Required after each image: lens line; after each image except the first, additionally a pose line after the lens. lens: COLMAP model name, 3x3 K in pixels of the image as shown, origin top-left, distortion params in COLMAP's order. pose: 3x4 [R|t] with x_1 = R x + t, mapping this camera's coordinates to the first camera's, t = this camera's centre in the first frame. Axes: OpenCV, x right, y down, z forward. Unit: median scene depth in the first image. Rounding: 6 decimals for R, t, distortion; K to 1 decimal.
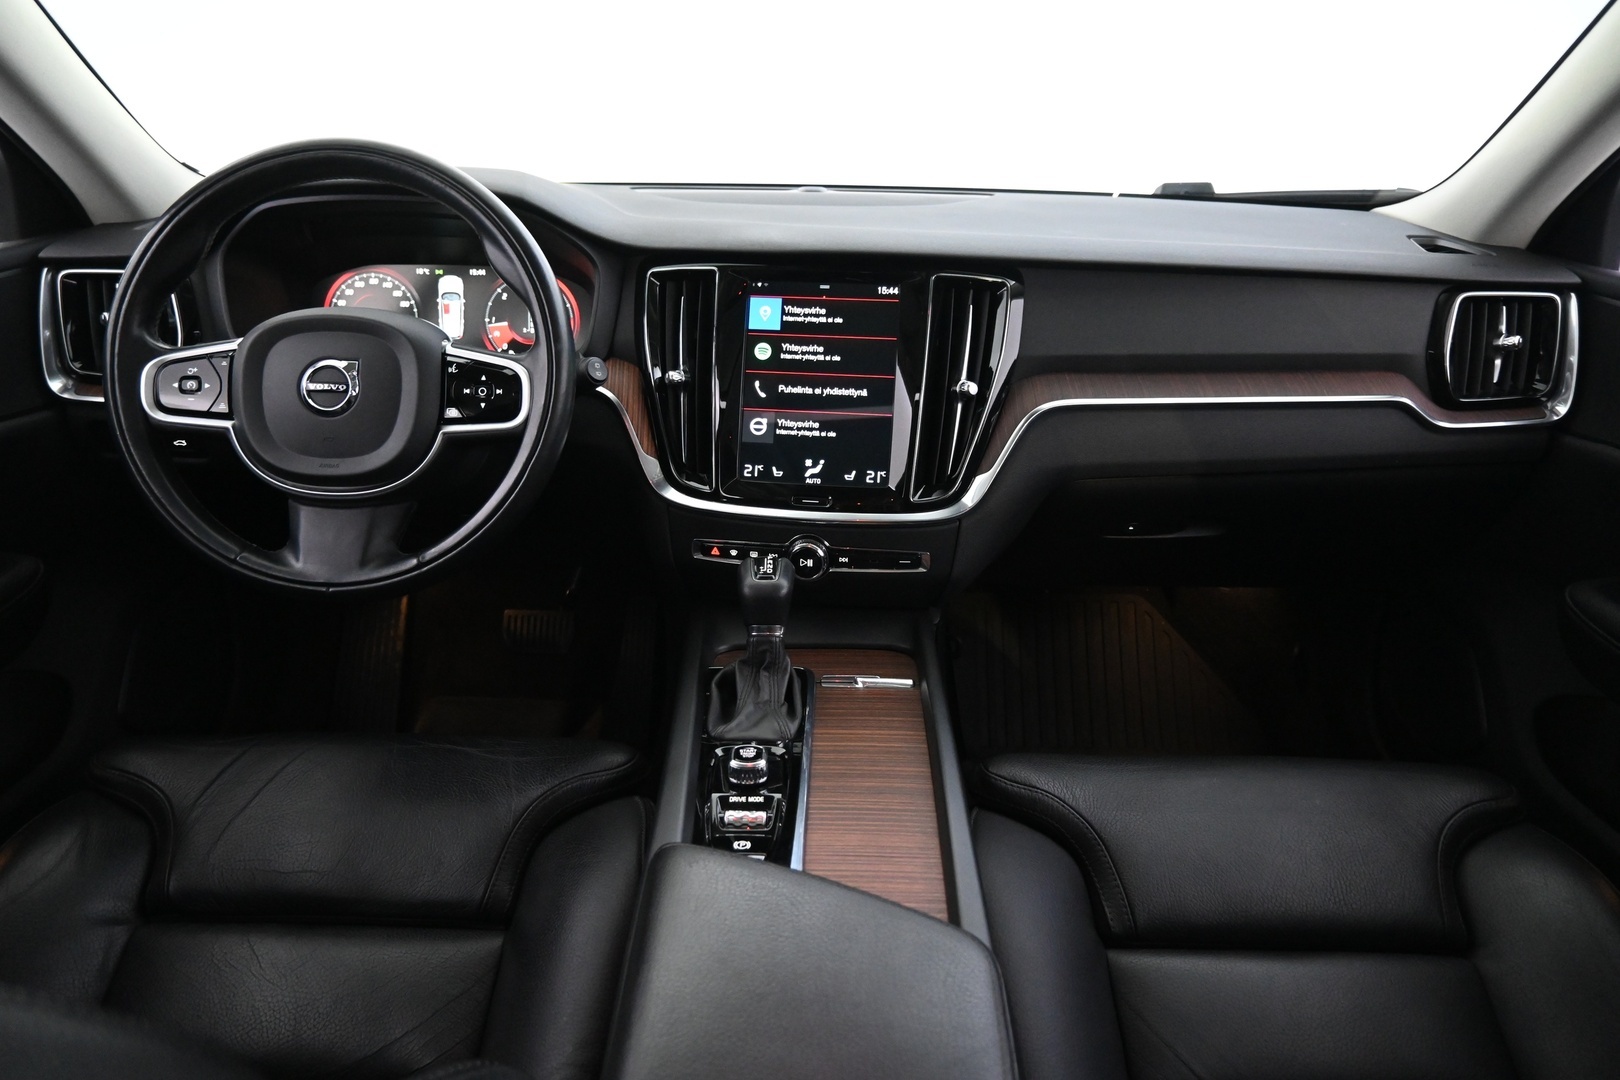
lens RADIAL K [[1103.2, 0, 809.6], [0, 1103.2, 539.6], [0, 0, 1]] dist [-0.009283, 0.006647]
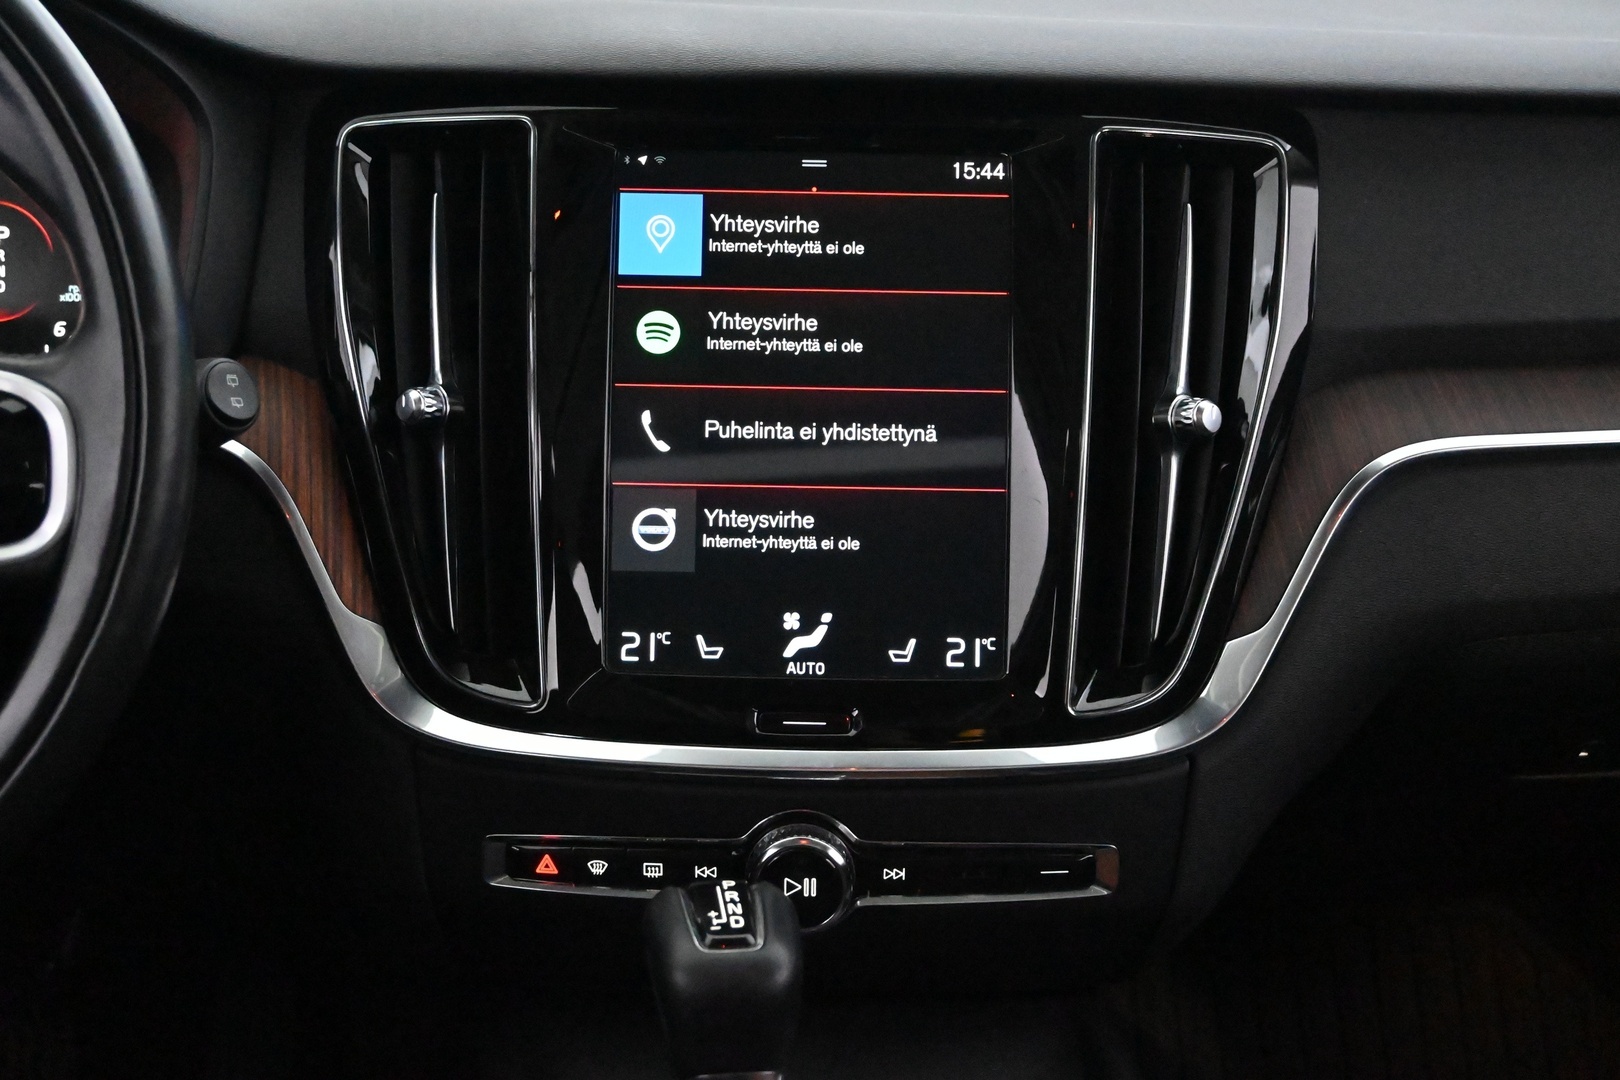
lens RADIAL K [[2628.7, 0, 811.6], [0, 2628.7, 546.6], [0, 0, 1]] dist [0.035973, 0.000000]
pose [[0.992184, -0.030929, 0.120887, -0.102789], [0.040506, 0.996163, -0.077584, -0.024716], [-0.118023, 0.081874, 0.989630, 0.102140]]
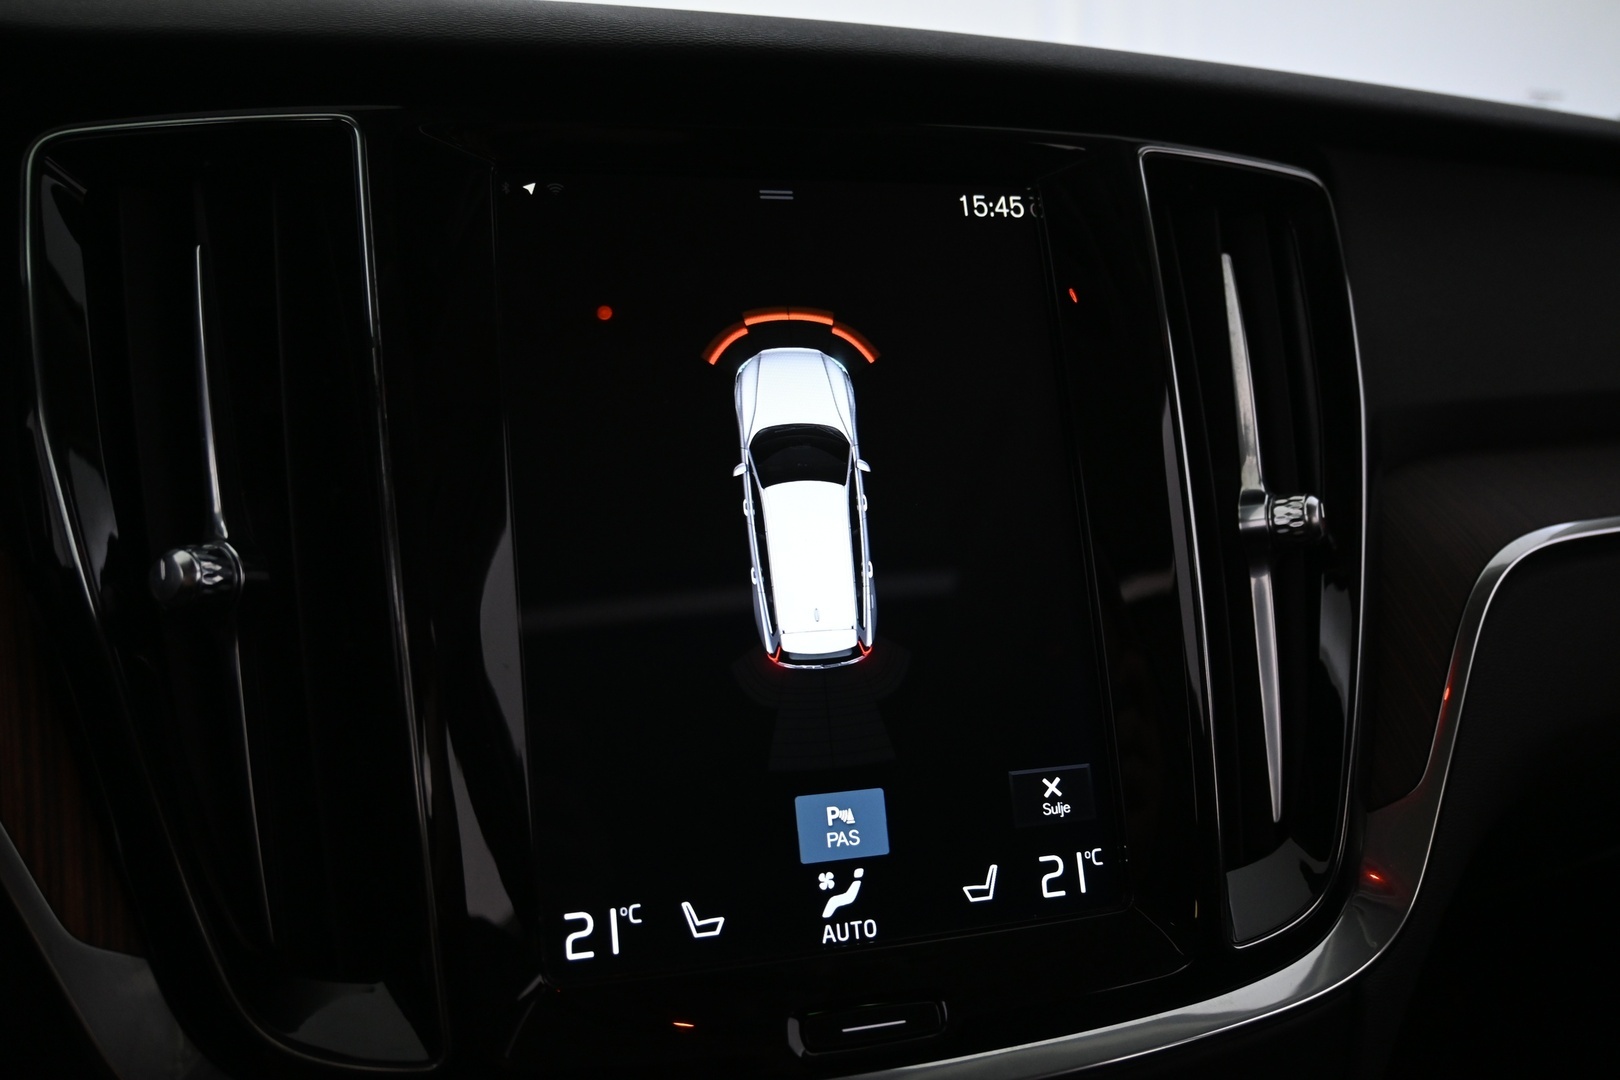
lens RADIAL K [[1437.6, 0, 815.1], [0, 1437.6, 536.7], [0, 0, 1]] dist [-0.012561, 0.004356]
pose [[0.909421, -0.080967, 0.407919, -0.128976], [0.149627, 0.978883, -0.139283, -0.096538], [-0.388028, 0.187702, 0.902332, 0.695445]]
